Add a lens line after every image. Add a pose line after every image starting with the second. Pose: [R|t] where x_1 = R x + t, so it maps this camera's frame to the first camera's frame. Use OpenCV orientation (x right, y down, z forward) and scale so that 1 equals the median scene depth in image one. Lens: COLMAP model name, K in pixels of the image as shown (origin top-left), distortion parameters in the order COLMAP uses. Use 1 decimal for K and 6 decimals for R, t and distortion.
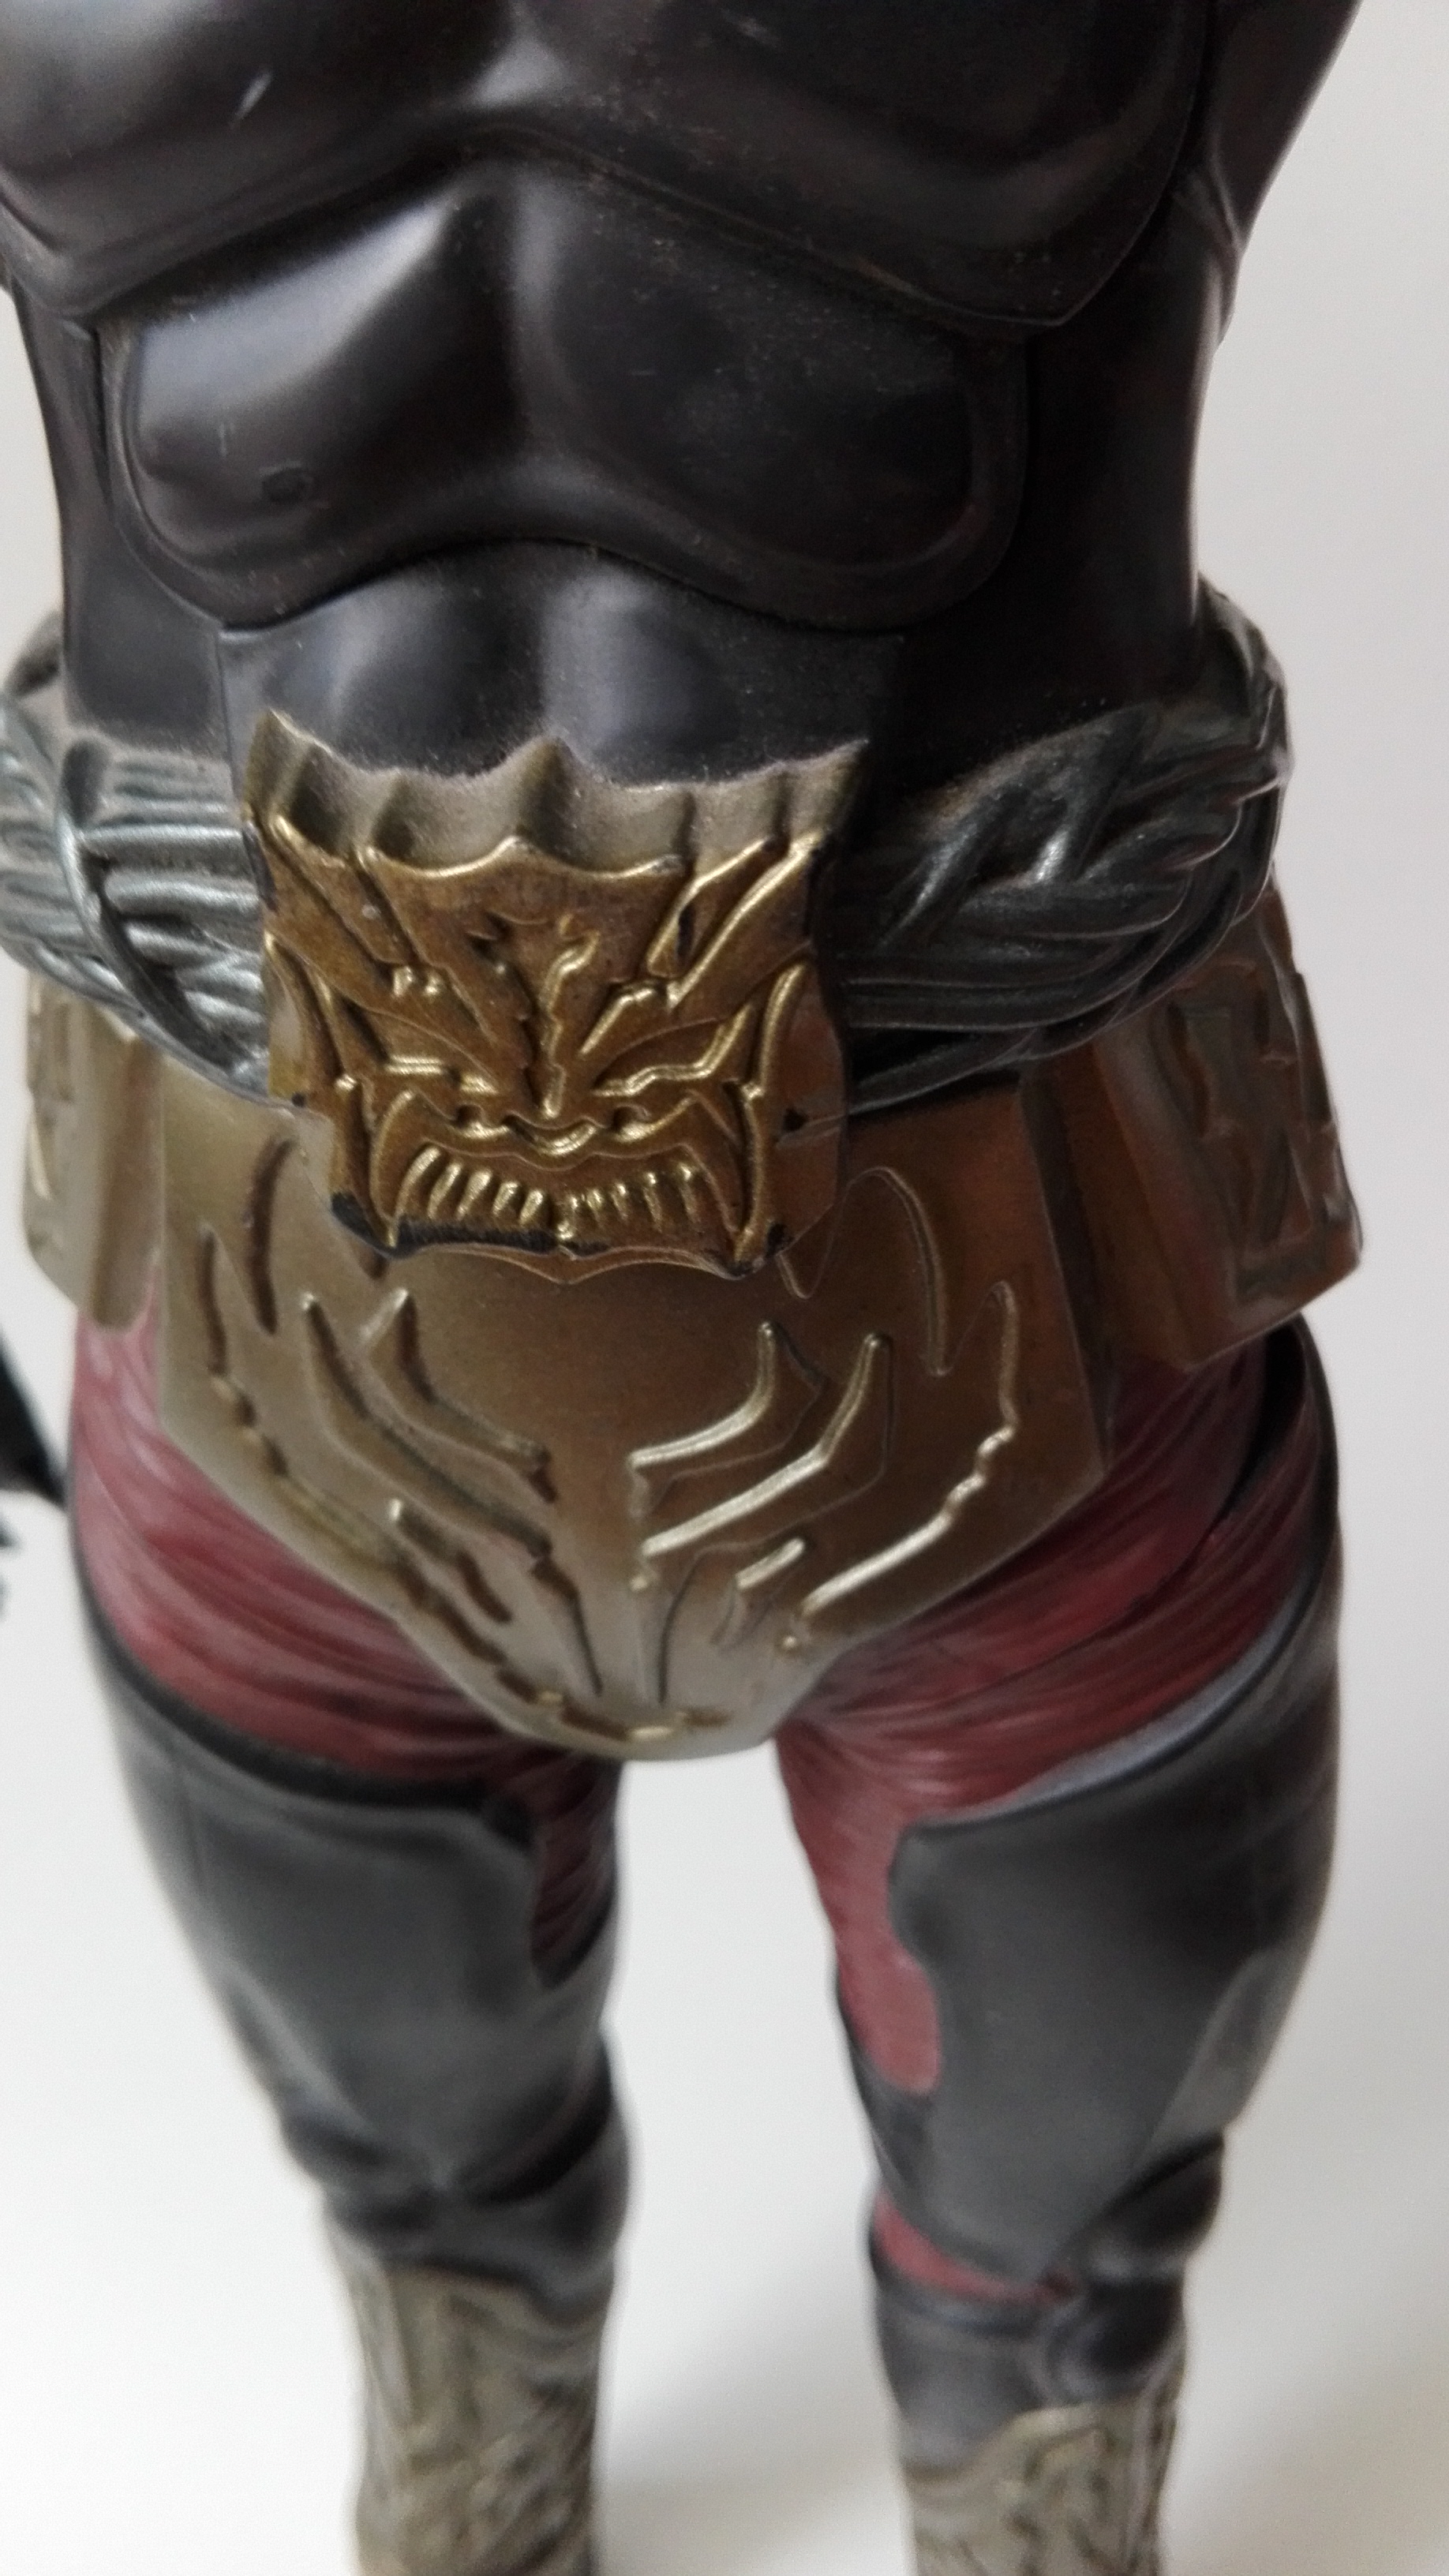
lens RADIAL K [[2019.5, 0, 724.5], [0, 2019.5, 1288.0], [0, 0, 1]] dist [0.084326, -0.108279]
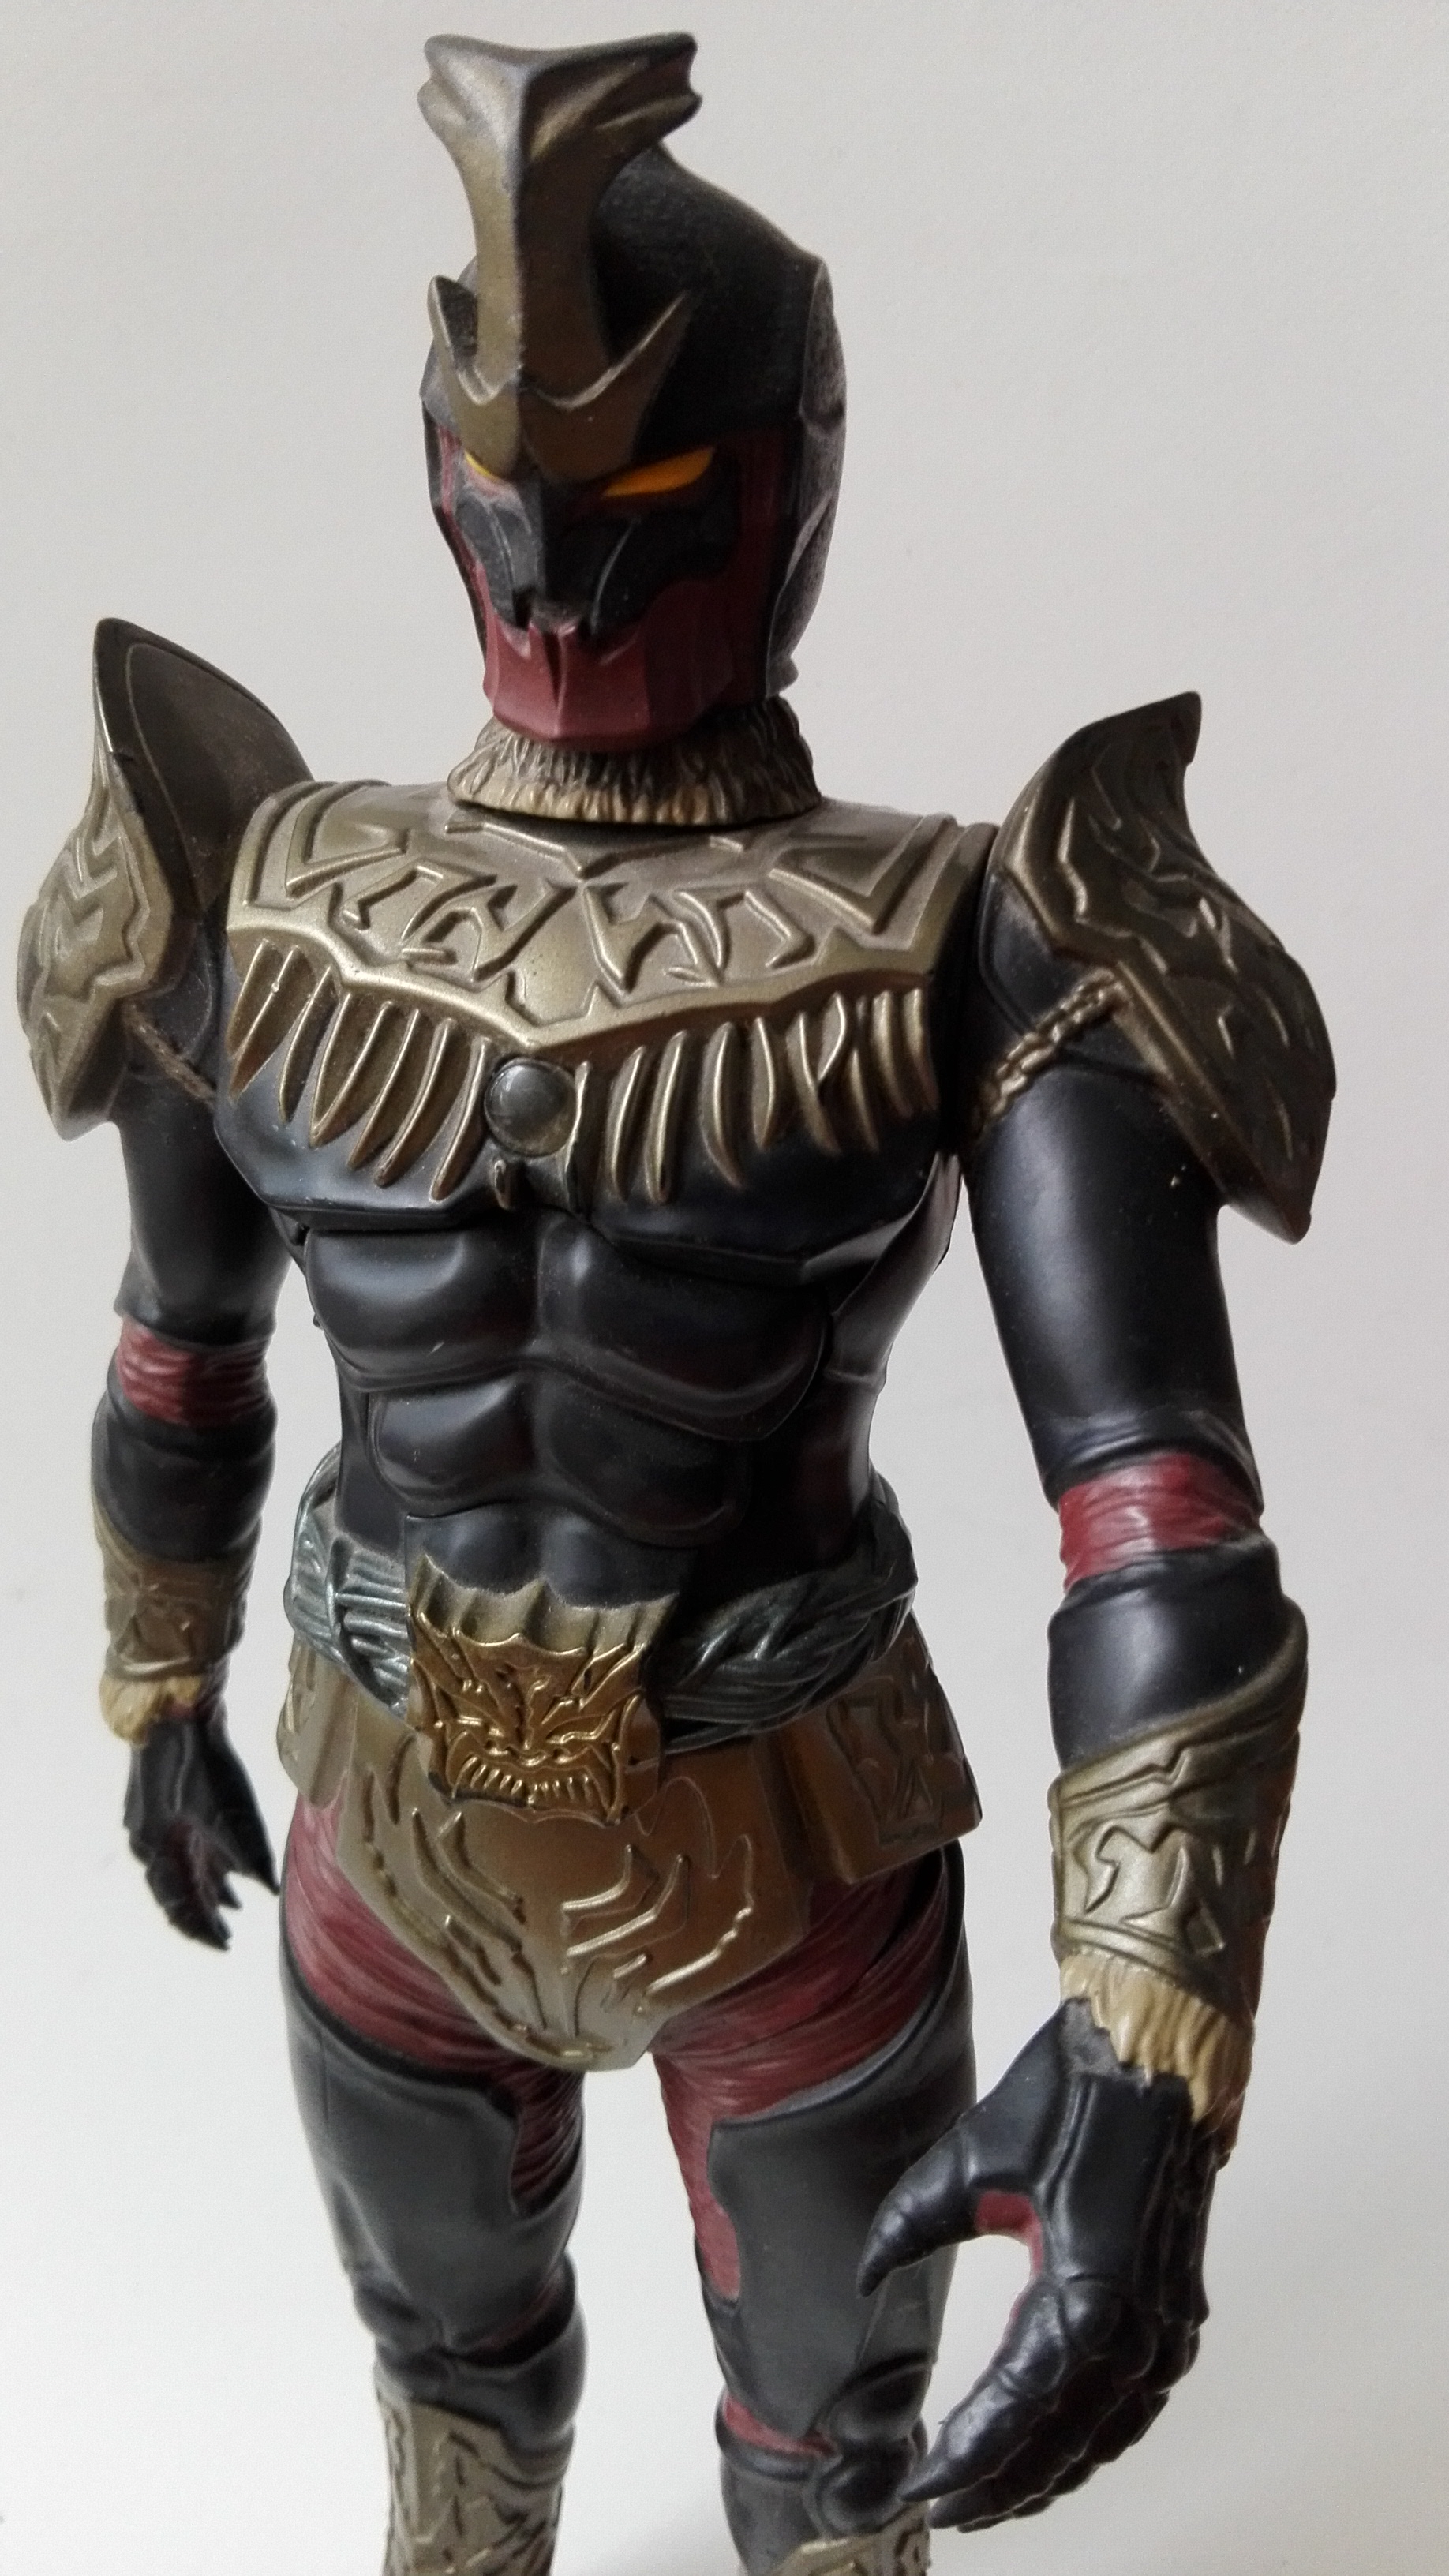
lens RADIAL K [[2019.5, 0, 724.5], [0, 2019.5, 1288.0], [0, 0, 1]] dist [0.084326, -0.108279]
pose [[0.993901, 0.064995, -0.089088, 0.265495], [-0.078809, 0.983712, -0.161552, -0.215449], [0.077136, 0.167588, 0.982835, -1.132199]]
